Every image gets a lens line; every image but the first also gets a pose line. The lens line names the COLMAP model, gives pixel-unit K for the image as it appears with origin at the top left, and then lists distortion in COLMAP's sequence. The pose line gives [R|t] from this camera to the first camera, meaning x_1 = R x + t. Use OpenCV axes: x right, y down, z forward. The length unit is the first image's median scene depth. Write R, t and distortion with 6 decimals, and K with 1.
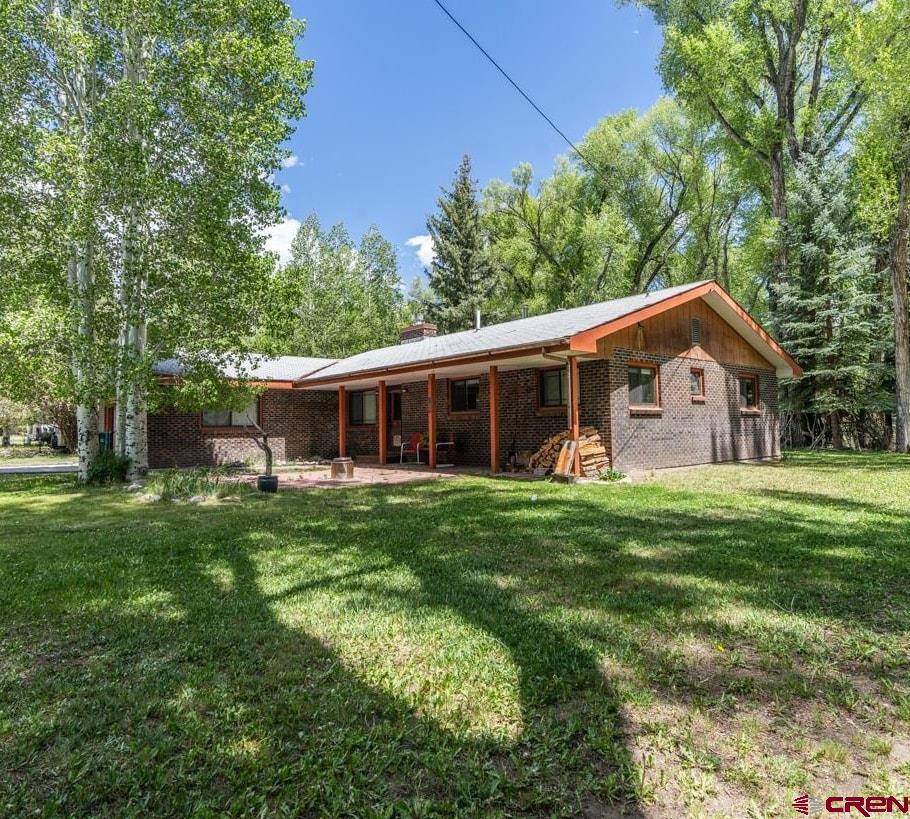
lens RADIAL K [[567.7, 0, 455.0], [0, 567.7, 409.5], [0, 0, 1]] dist [0.042358, 0.000236]
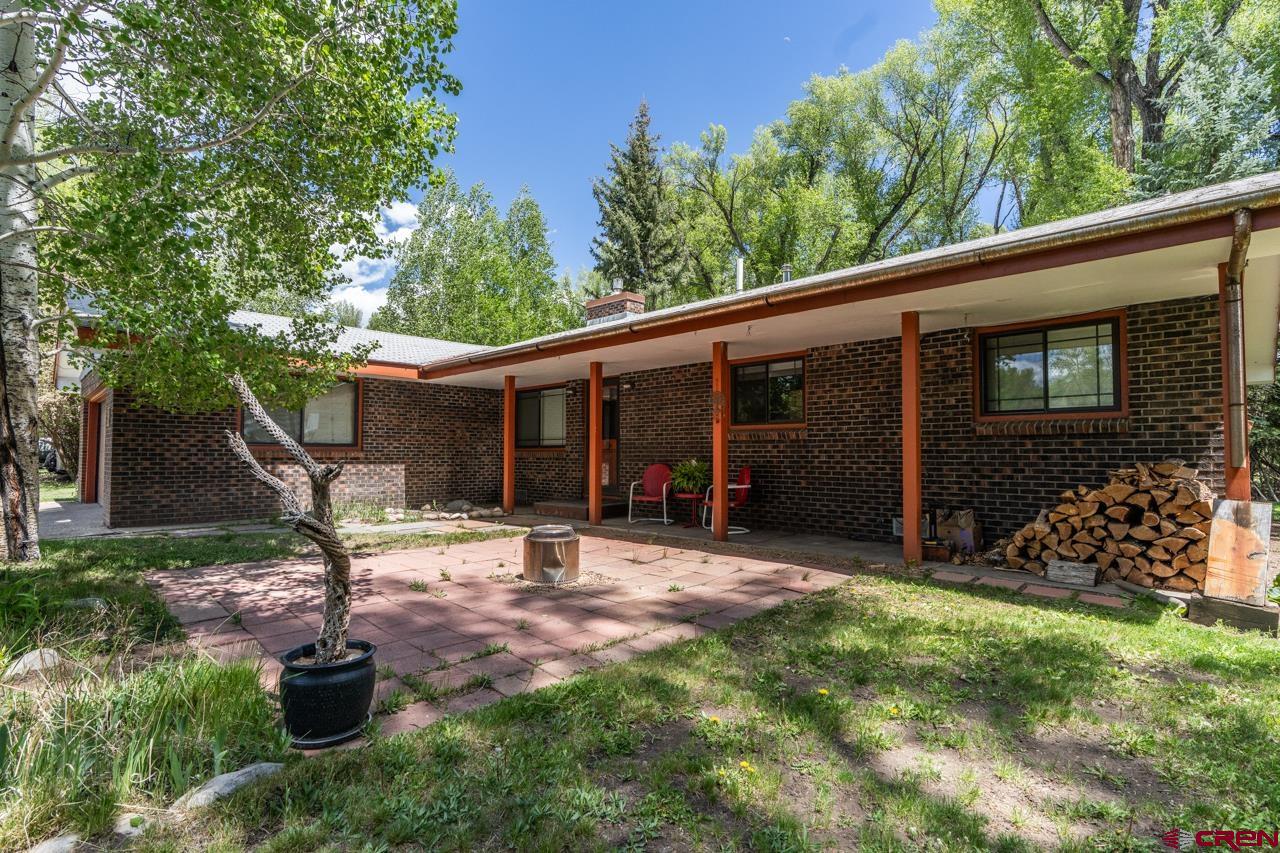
lens RADIAL K [[619.4, 0, 638.5], [0, 619.4, 450.5], [0, 0, 1]] dist [0.000501, 0.000455]
pose [[0.996694, 0.020796, 0.078545, -0.049184], [-0.022722, 0.999461, 0.023708, 0.005708], [-0.078010, -0.025415, 0.996629, 0.158461]]
